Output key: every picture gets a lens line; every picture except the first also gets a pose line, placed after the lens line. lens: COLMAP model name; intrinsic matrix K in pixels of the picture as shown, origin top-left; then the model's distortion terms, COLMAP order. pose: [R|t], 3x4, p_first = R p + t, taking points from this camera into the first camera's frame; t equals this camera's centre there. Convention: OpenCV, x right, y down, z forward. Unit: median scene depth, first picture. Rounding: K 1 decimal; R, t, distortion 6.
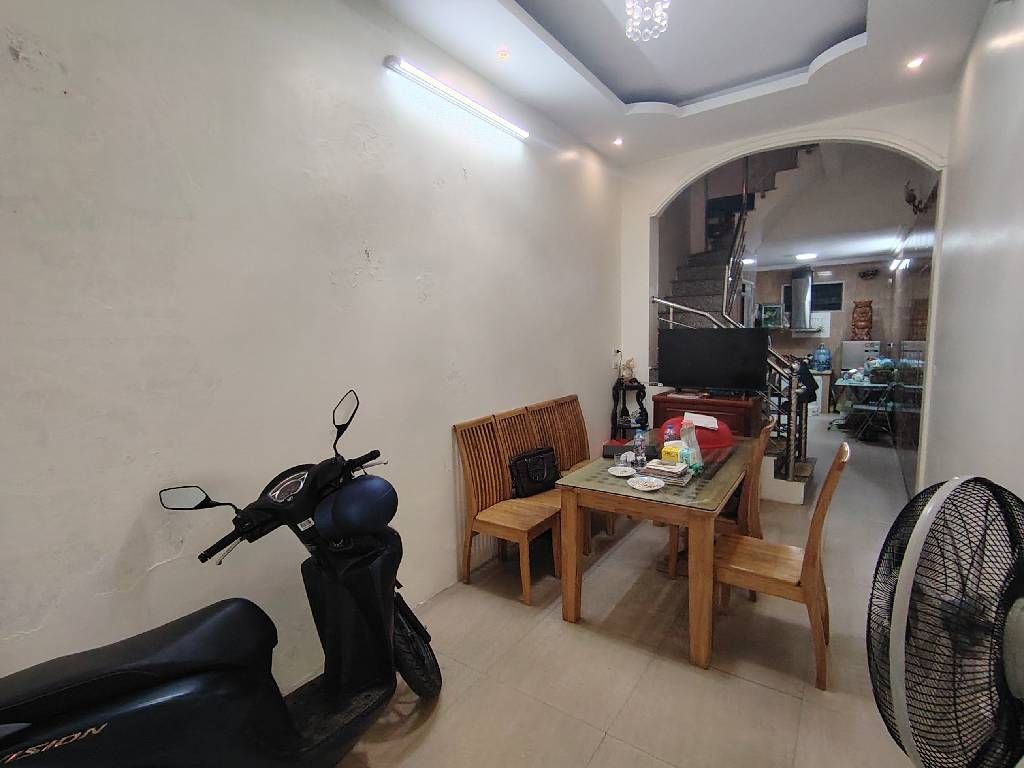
lens RADIAL K [[482.2, 0, 512.8], [0, 482.2, 383.9], [0, 0, 1]] dist [-0.004314, -0.000718]
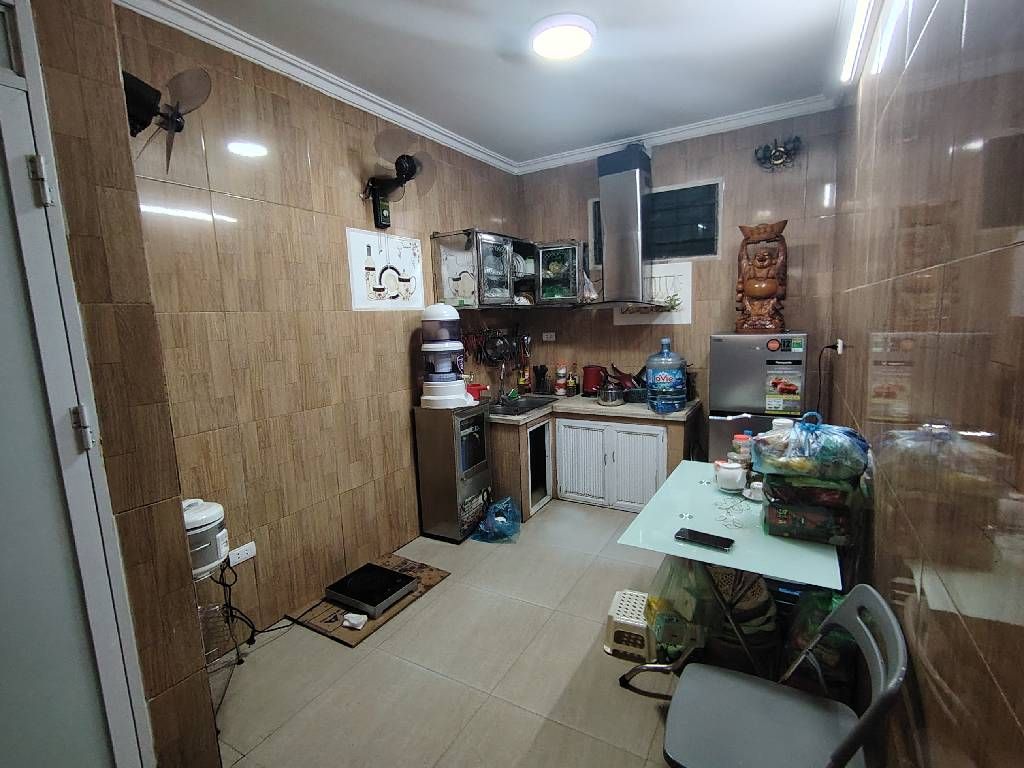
lens RADIAL K [[482.2, 0, 515.3], [0, 482.2, 382.7], [0, 0, 1]] dist [-0.004314, -0.000718]
pose [[0.994686, -0.033533, 0.097337, 0.479863], [0.030151, 0.998896, 0.036010, -0.066976], [-0.098437, -0.032884, 0.994600, 0.622105]]
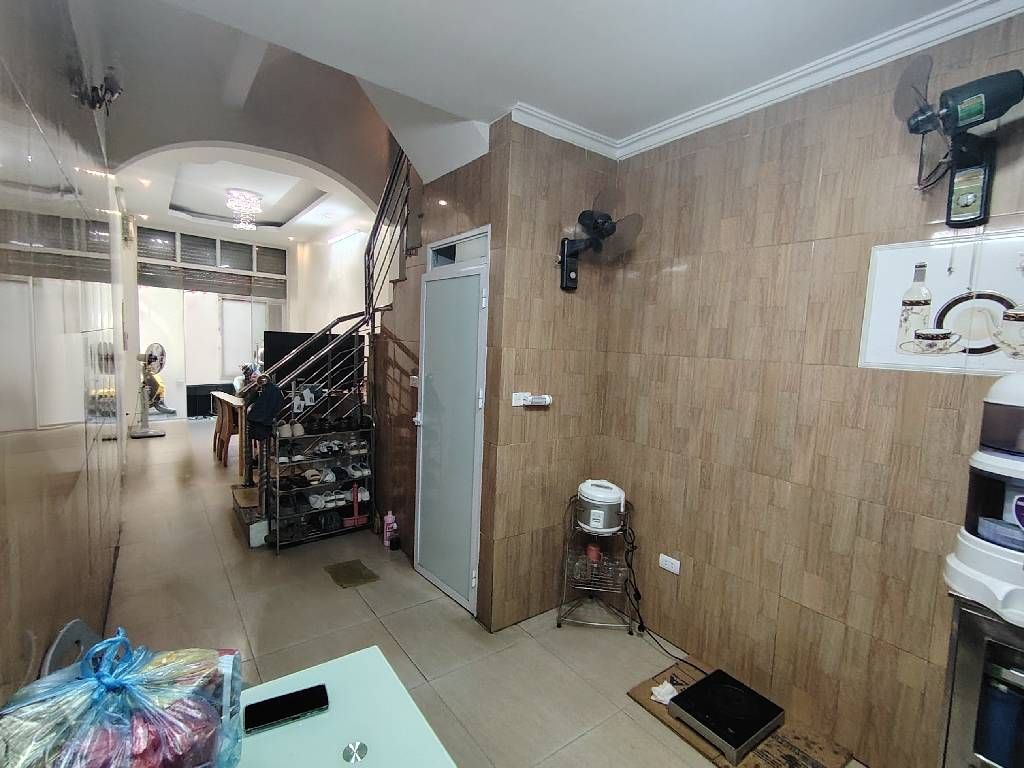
lens RADIAL K [[482.2, 0, 515.1], [0, 482.2, 384.4], [0, 0, 1]] dist [-0.004314, -0.000718]
pose [[-0.305952, 0.087237, -0.948042, 0.875792], [-0.138951, 0.981039, 0.135115, -0.154560], [0.941852, 0.173070, -0.288029, 1.167871]]
